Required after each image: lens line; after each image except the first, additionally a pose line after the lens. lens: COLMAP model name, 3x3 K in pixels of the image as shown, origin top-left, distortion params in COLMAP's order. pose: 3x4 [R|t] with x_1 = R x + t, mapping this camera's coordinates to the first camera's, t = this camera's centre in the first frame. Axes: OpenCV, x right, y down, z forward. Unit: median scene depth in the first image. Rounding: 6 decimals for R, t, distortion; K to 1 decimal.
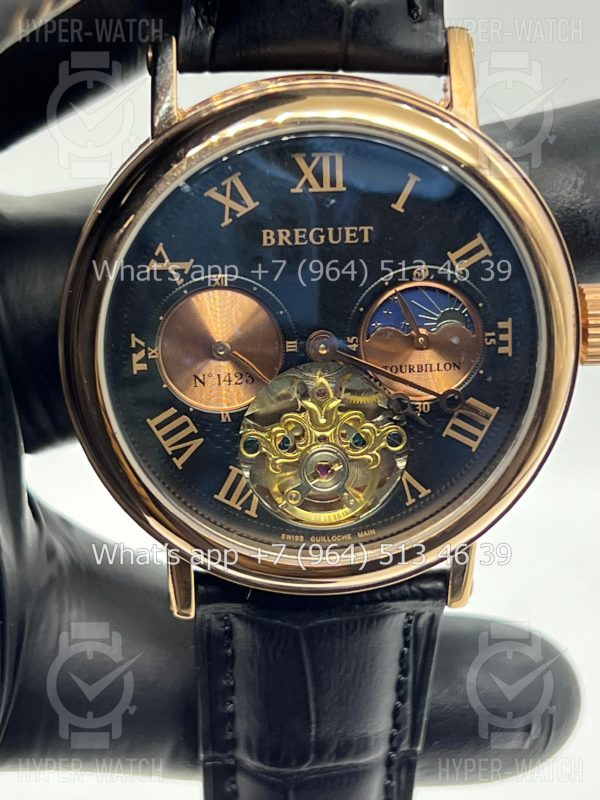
lens RADIAL K [[1918.6, 0, 300.0], [0, 1918.6, 400.0], [0, 0, 1]] dist [0.287757, -0.623194]
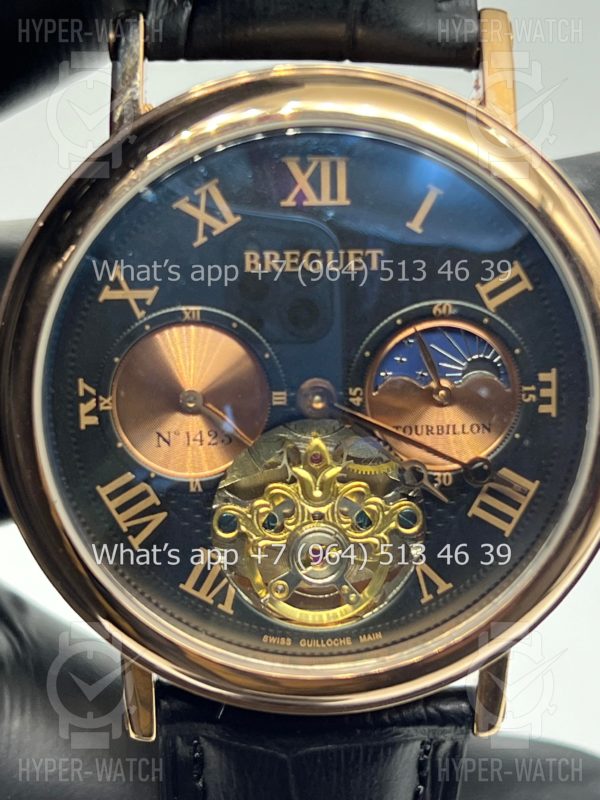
lens RADIAL K [[1918.6, 0, 300.0], [0, 1918.6, 400.0], [0, 0, 1]] dist [0.287757, -0.623194]
pose [[0.999332, 0.018321, -0.031629, 0.029335], [-0.020383, 0.997602, -0.066147, 0.025228], [0.030341, 0.066747, 0.997308, 0.201719]]
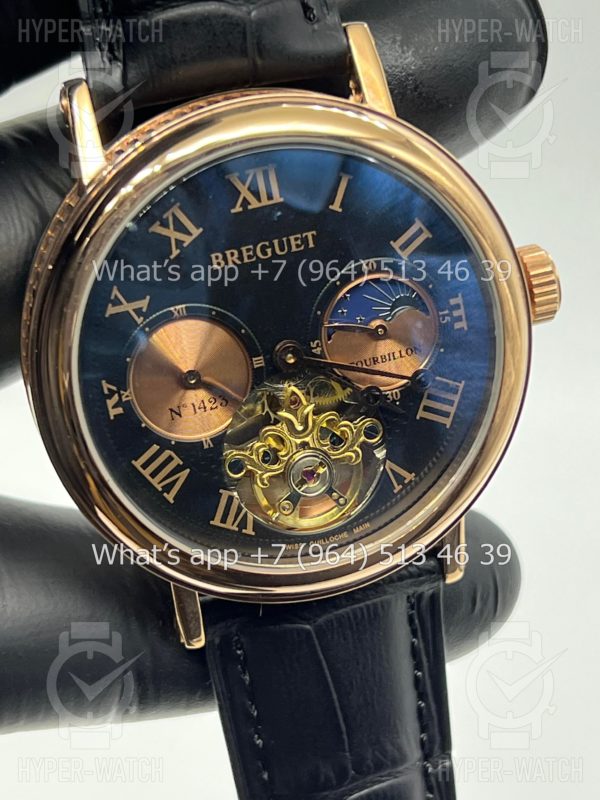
lens RADIAL K [[1918.6, 0, 300.0], [0, 1918.6, 400.0], [0, 0, 1]] dist [0.287757, -0.623194]
pose [[0.973207, -0.197103, 0.118403, -0.106346], [0.196876, 0.980332, 0.013732, -0.017705], [-0.118781, 0.009947, 0.992871, -0.007913]]
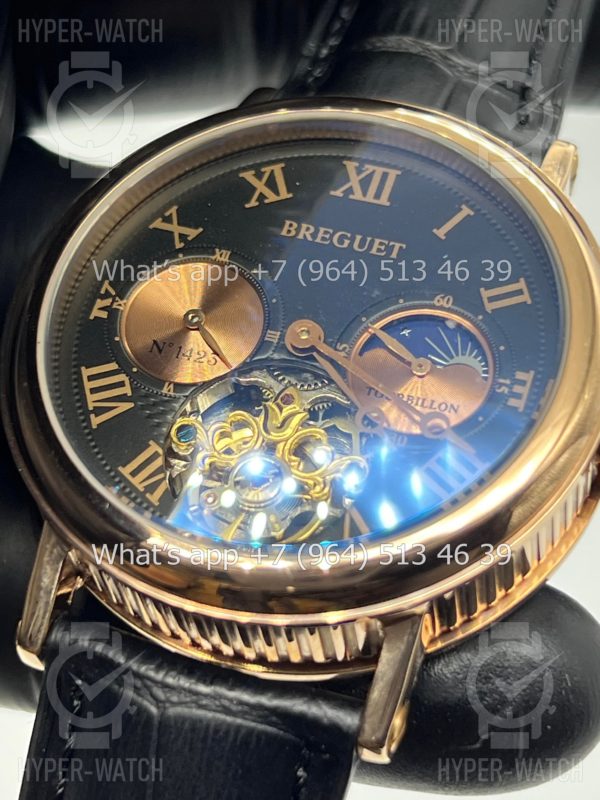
lens RADIAL K [[1918.6, 0, 300.0], [0, 1918.6, 400.0], [0, 0, 1]] dist [0.287757, -0.623194]
pose [[0.928997, 0.200283, -0.311208, 0.273747], [-0.357891, 0.700275, -0.617681, 0.505493], [0.094220, 0.685202, 0.722233, 0.407844]]
